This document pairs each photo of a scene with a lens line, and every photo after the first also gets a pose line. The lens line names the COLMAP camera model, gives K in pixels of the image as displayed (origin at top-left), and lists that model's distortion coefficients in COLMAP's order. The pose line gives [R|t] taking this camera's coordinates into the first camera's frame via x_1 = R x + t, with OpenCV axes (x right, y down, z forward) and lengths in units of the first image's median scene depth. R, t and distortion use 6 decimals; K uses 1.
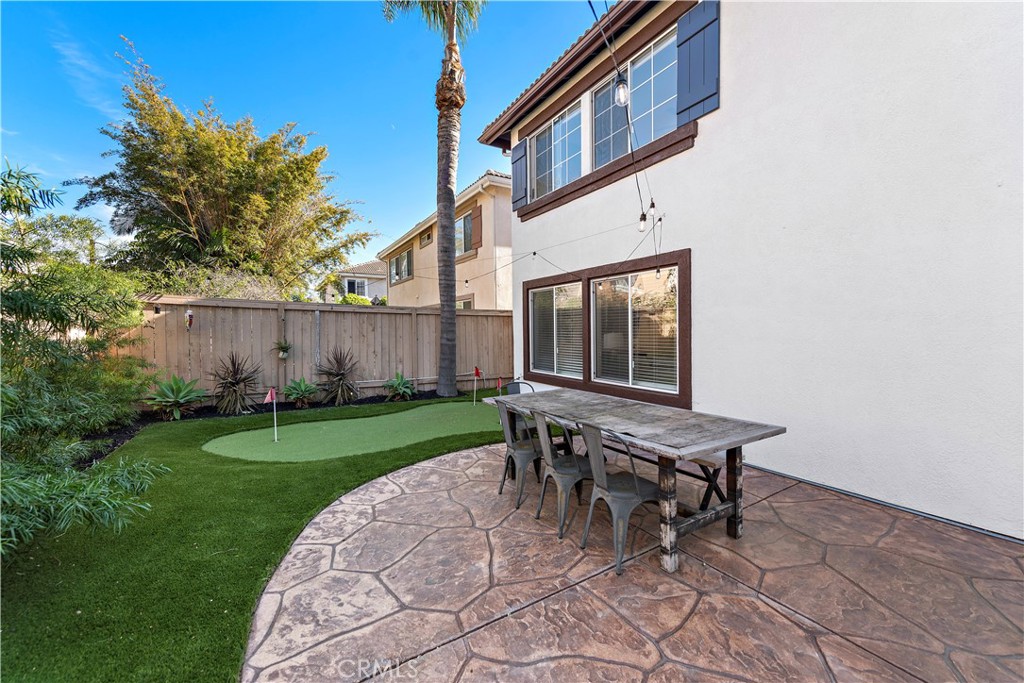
lens RADIAL K [[394.2, 0, 512.0], [0, 394.2, 341.5], [0, 0, 1]] dist [-0.000933, -0.000289]
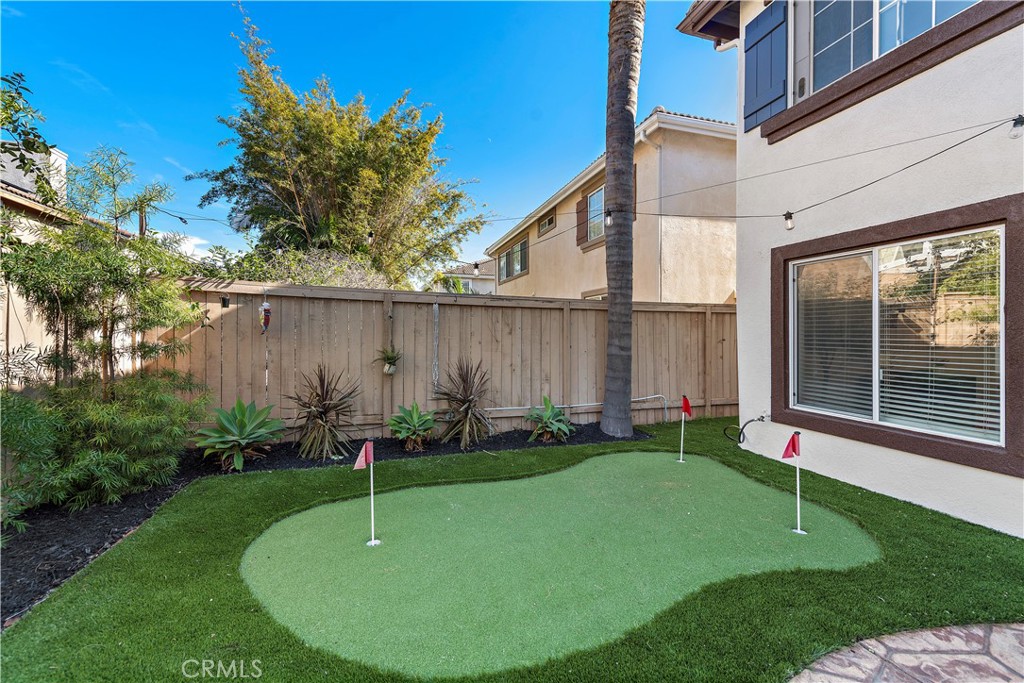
lens RADIAL K [[405.4, 0, 512.0], [0, 405.4, 341.5], [0, 0, 1]] dist [-0.001195, -0.000144]
pose [[0.971645, 0.009322, -0.236260, -0.184514], [-0.011636, 0.999897, -0.008400, -0.008234], [0.236157, 0.010911, 0.971654, 0.324333]]
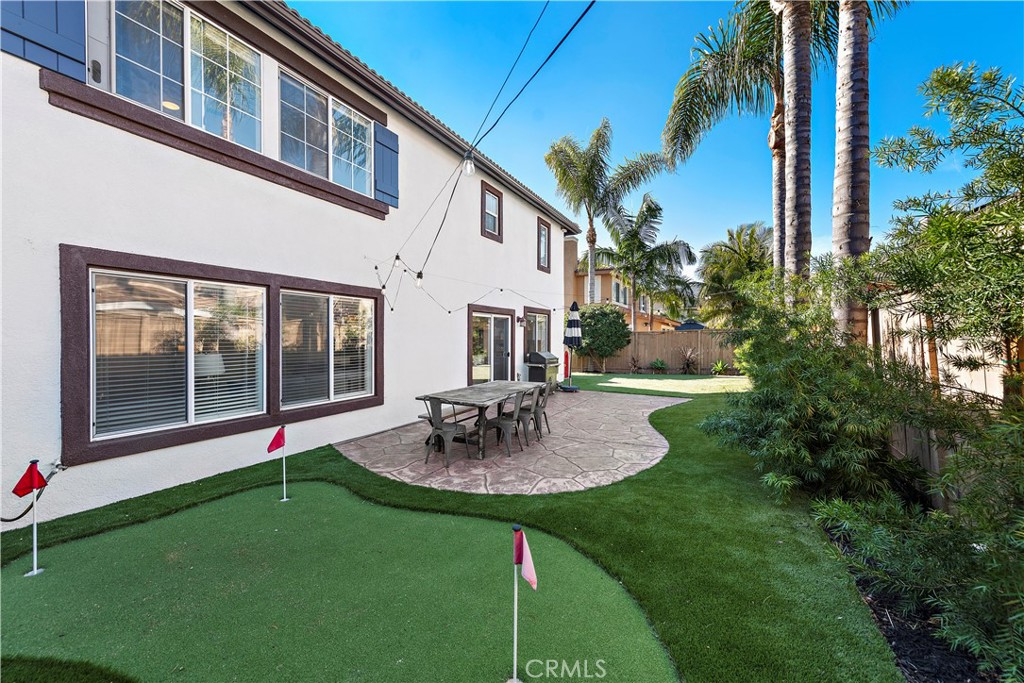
lens RADIAL K [[405.4, 0, 512.0], [0, 405.4, 341.5], [0, 0, 1]] dist [-0.001195, -0.000144]
pose [[-0.515184, 0.004221, 0.857069, -0.578442], [0.032860, 0.999350, 0.014831, -0.031059], [-0.856449, 0.035804, -0.514988, 0.756409]]
